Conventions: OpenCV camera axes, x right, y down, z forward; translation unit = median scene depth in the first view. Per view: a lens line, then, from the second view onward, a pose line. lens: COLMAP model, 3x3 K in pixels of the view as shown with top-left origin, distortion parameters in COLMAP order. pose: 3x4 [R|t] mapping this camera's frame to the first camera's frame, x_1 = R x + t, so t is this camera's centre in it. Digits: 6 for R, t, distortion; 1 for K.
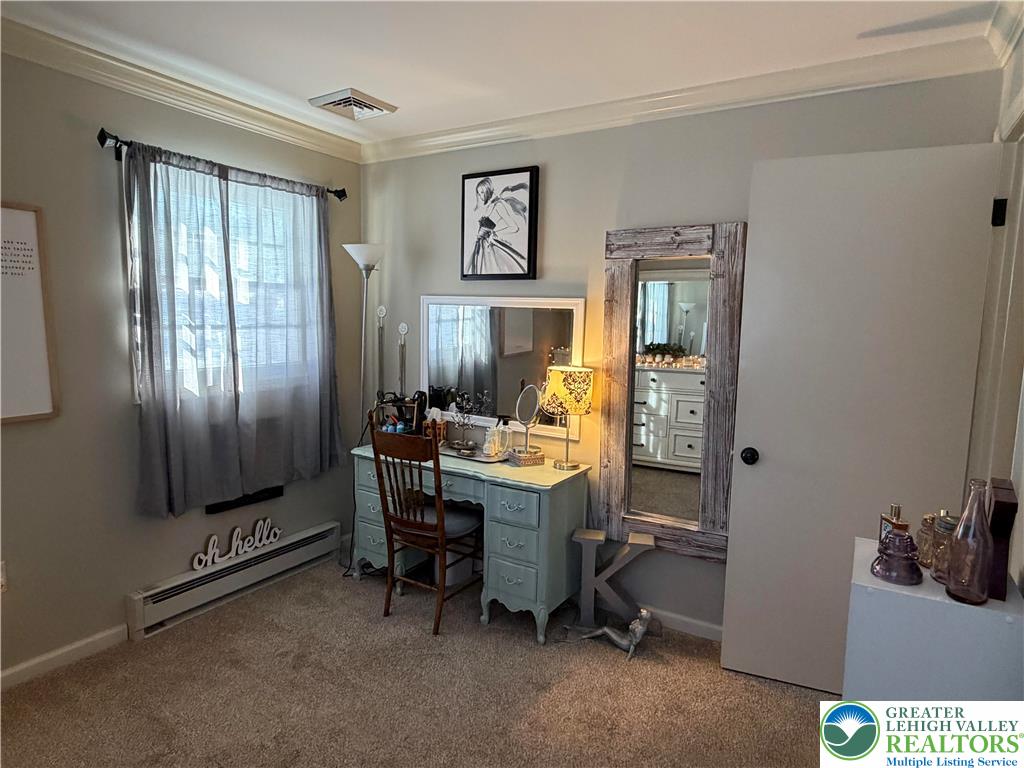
lens RADIAL K [[585.2, 0, 508.3], [0, 585.2, 381.4], [0, 0, 1]] dist [-0.002929, -0.002185]
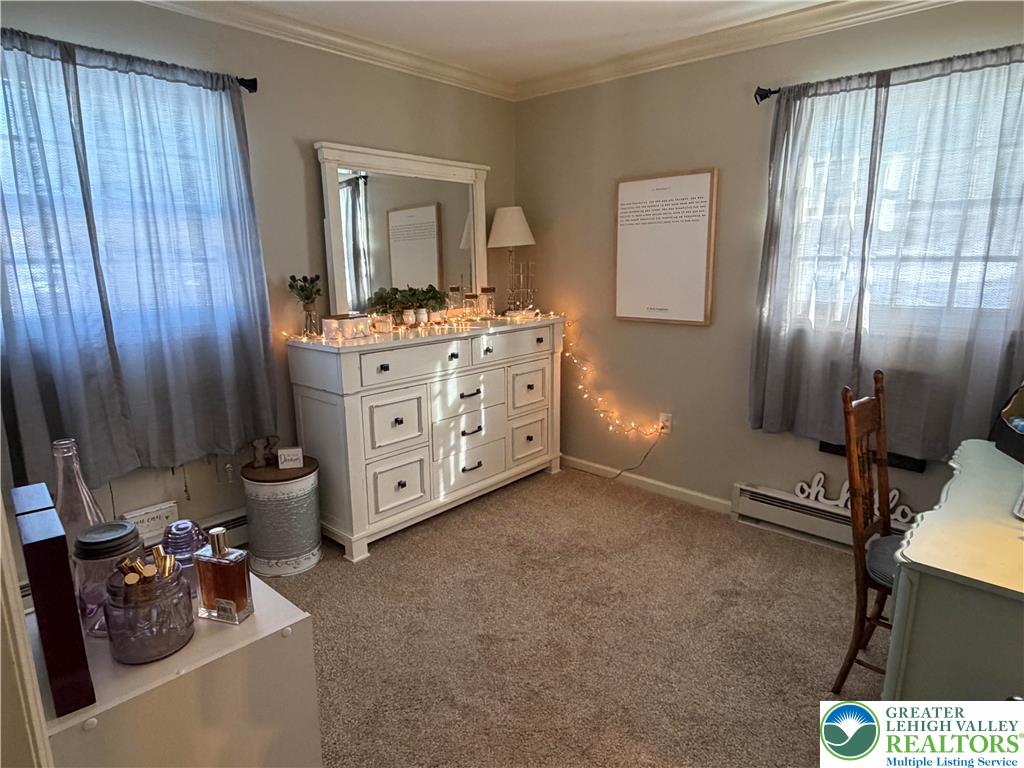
lens RADIAL K [[585.2, 0, 508.3], [0, 585.2, 385.4], [0, 0, 1]] dist [-0.002929, -0.002185]
pose [[-0.176314, 0.193524, -0.965123, 0.542521], [-0.102858, 0.971493, 0.213592, -0.040294], [0.978945, 0.136930, -0.151382, 0.641146]]
